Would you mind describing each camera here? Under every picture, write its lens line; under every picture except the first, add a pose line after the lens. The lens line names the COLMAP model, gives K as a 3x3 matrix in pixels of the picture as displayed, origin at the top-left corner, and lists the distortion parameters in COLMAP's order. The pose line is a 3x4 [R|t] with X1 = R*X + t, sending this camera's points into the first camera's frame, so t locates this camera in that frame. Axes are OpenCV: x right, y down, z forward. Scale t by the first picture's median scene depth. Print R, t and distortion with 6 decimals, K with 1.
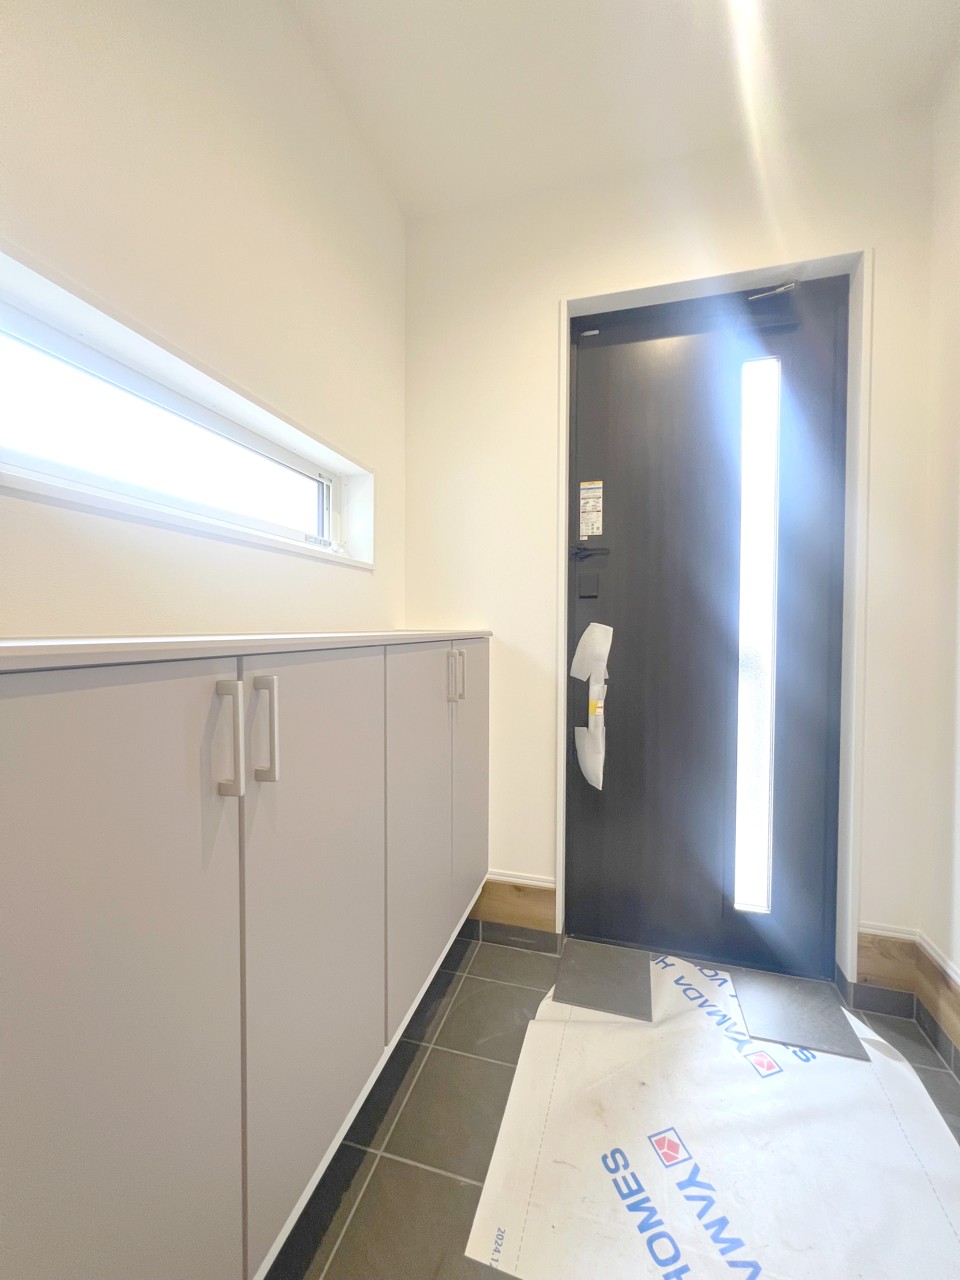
lens RADIAL K [[514.2, 0, 482.6], [0, 514.2, 641.6], [0, 0, 1]] dist [0.002983, 0.000031]
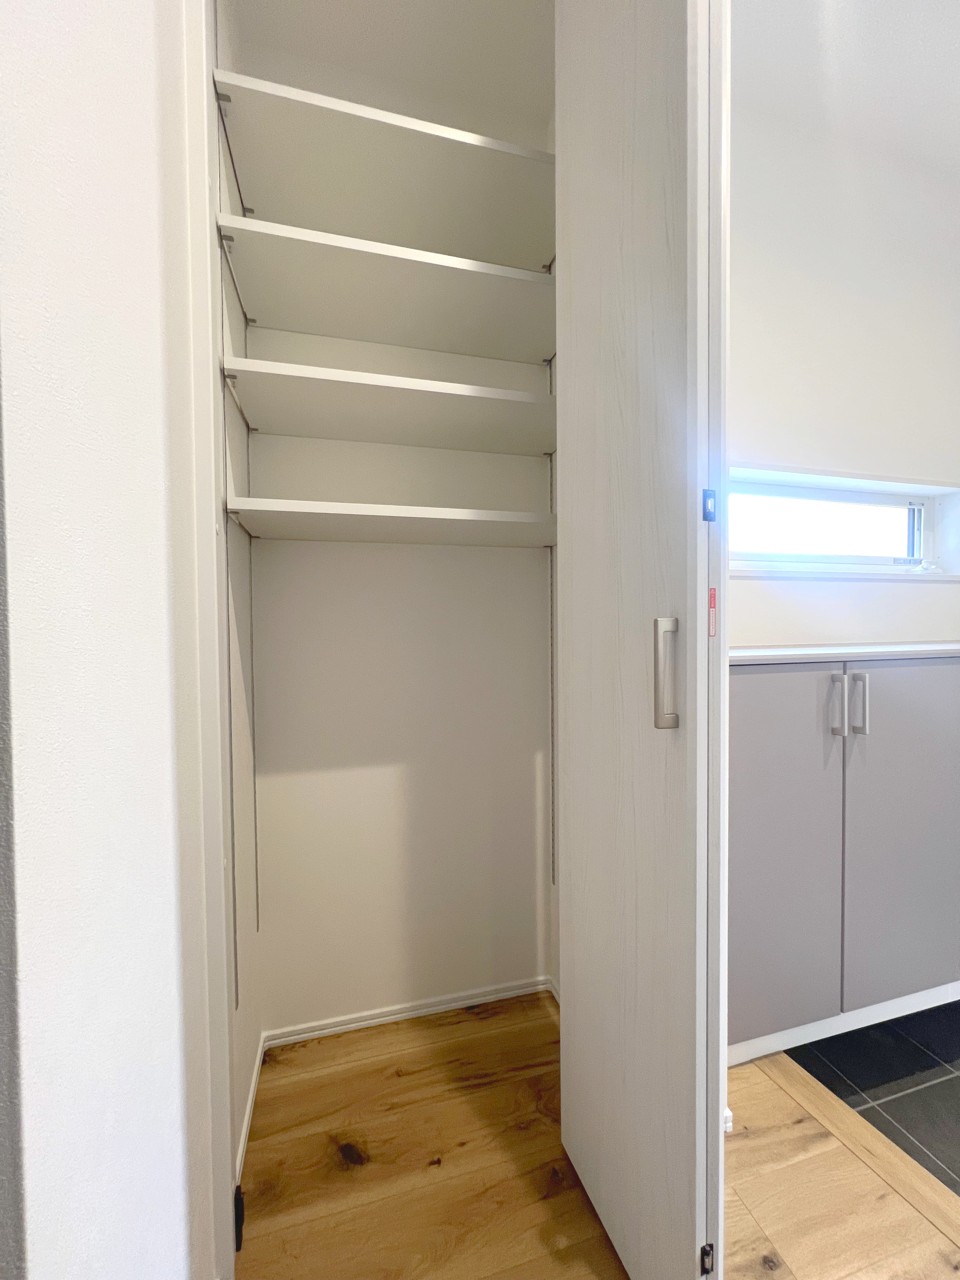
lens RADIAL K [[511.2, 0, 486.2], [0, 511.2, 642.4], [0, 0, 1]] dist [-0.001625, 0.000295]
pose [[0.529485, 0.012657, -0.848225, 0.166818], [-0.005728, 0.999919, 0.011345, -0.022689], [0.848300, -0.001149, 0.529515, -0.442903]]
